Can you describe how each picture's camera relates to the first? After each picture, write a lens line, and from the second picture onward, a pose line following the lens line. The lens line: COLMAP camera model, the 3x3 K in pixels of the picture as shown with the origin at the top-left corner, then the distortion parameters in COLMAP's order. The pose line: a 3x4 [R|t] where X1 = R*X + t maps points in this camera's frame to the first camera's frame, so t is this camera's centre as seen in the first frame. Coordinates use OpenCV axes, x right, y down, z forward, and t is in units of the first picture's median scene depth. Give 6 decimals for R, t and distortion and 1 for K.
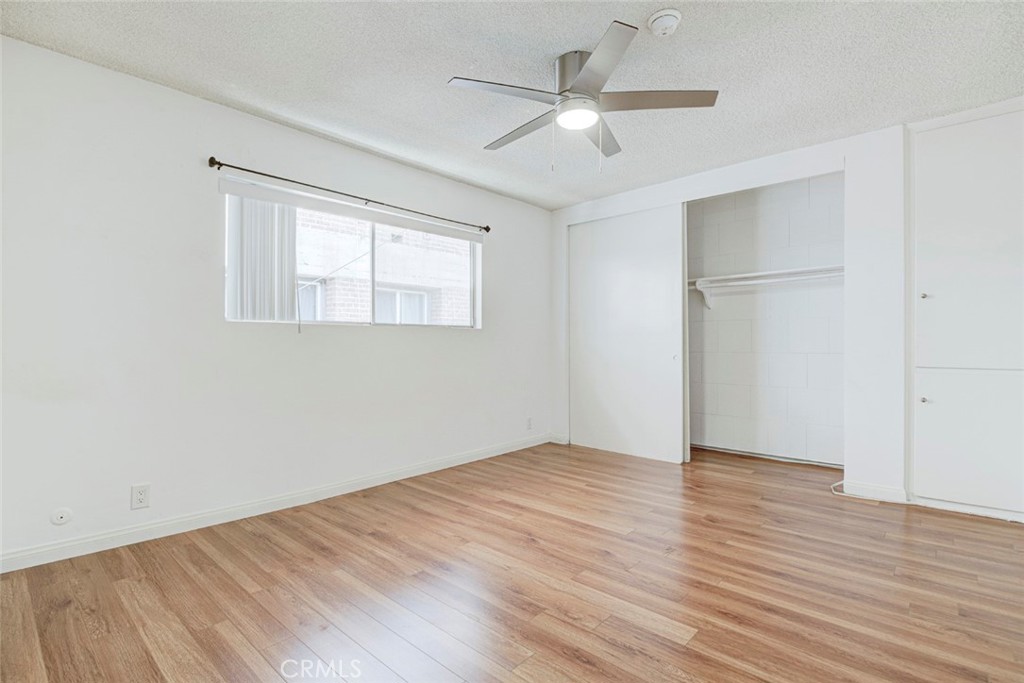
lens RADIAL K [[478.0, 0, 512.0], [0, 478.0, 338.6], [0, 0, 1]] dist [0.012574, -0.006853]
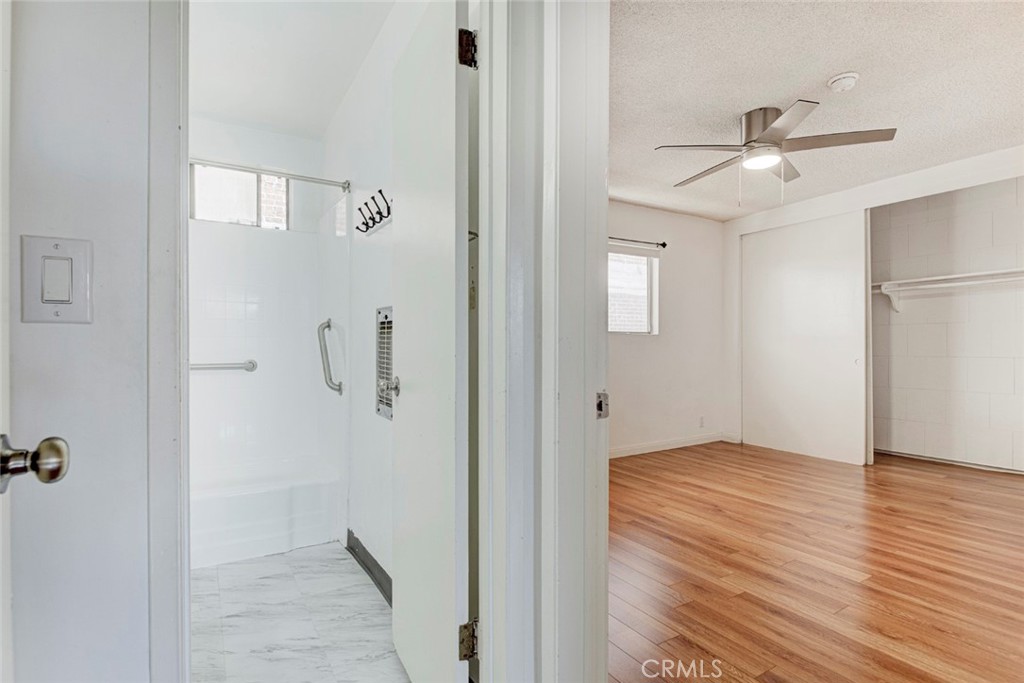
lens RADIAL K [[495.9, 0, 515.2], [0, 495.9, 346.7], [0, 0, 1]] dist [0.002700, -0.007974]
pose [[0.960493, -0.001077, -0.278301, -0.090535], [0.003674, 0.999954, 0.008808, -0.005014], [0.278279, -0.009482, 0.960453, -0.302566]]
